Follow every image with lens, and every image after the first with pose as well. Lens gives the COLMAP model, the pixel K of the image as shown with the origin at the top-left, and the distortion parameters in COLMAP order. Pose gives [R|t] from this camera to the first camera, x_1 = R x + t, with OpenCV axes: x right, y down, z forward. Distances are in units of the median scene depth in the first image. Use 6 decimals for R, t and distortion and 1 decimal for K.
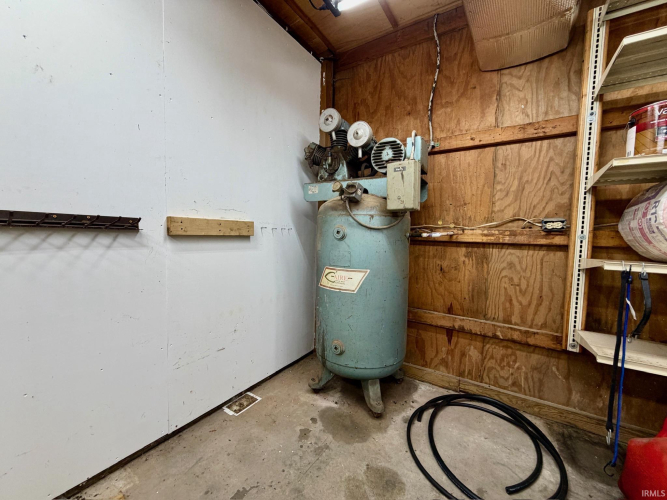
lens RADIAL K [[265.7, 0, 333.4], [0, 265.7, 250.1], [0, 0, 1]] dist [0.001302, 0.000096]
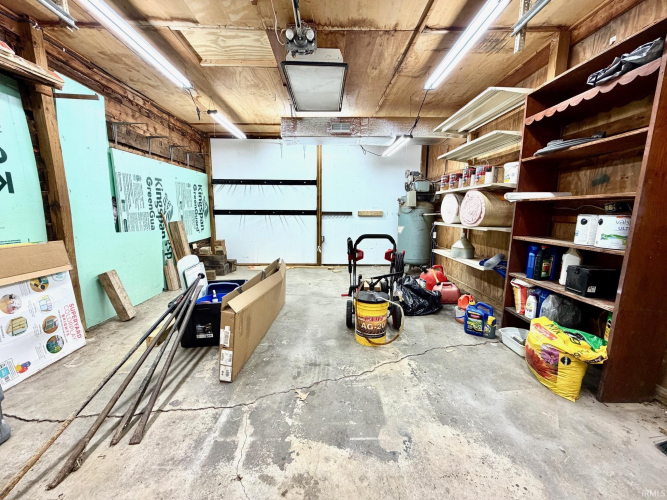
lens RADIAL K [[265.7, 0, 333.1], [0, 265.7, 251.8], [0, 0, 1]] dist [0.001302, 0.000096]
pose [[0.566715, 0.109061, -0.816664, 2.433776], [-0.043489, 0.993778, 0.102535, 0.095598], [0.822765, -0.022592, 0.567932, -1.627225]]
